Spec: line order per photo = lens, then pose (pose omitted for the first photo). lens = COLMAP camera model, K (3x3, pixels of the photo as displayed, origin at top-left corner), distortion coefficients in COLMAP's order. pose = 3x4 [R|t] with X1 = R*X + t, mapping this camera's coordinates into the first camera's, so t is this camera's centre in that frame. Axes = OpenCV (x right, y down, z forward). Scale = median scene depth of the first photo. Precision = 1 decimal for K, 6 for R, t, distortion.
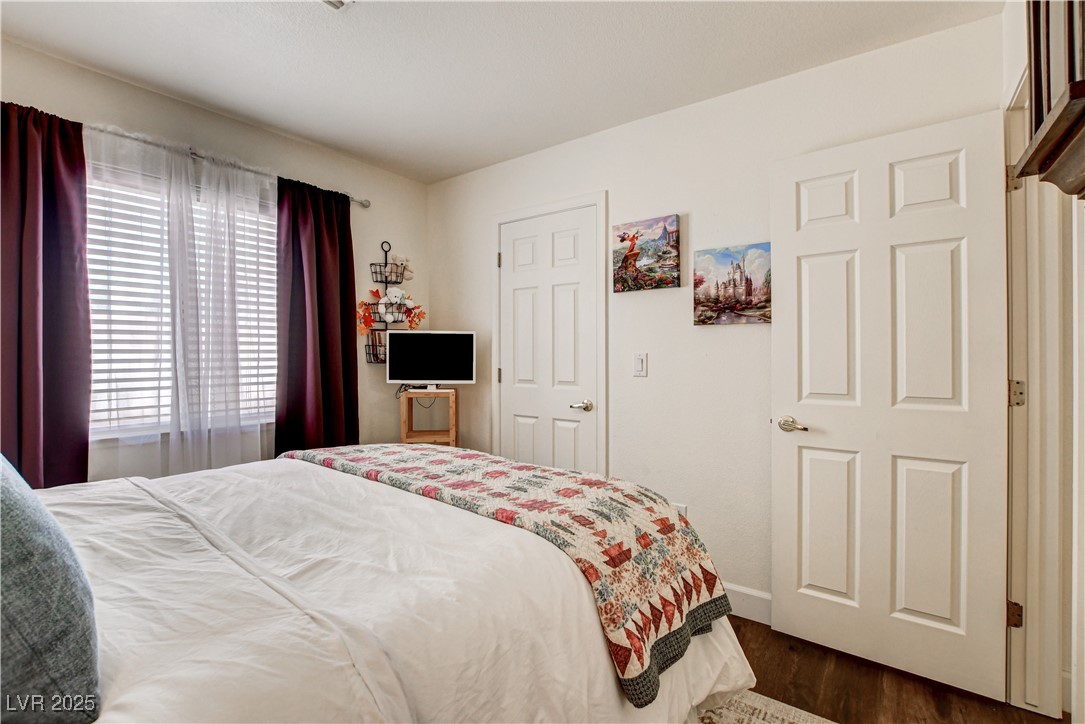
lens RADIAL K [[495.8, 0, 537.9], [0, 495.8, 345.8], [0, 0, 1]] dist [-0.030397, 0.000186]
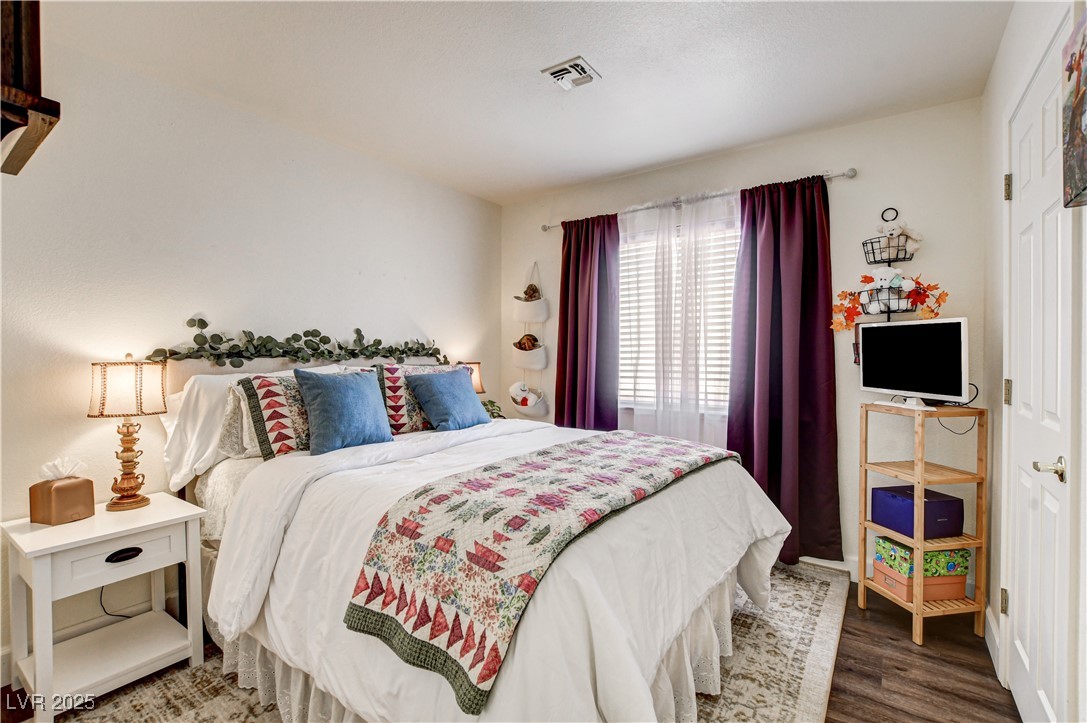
lens RADIAL K [[496.7, 0, 538.9], [0, 496.7, 345.3], [0, 0, 1]] dist [-0.030397, 0.000186]
pose [[0.002814, -0.017409, -0.999844, 0.684238], [0.015064, 0.999736, -0.017365, 0.012021], [0.999883, -0.015012, 0.003076, 0.678225]]
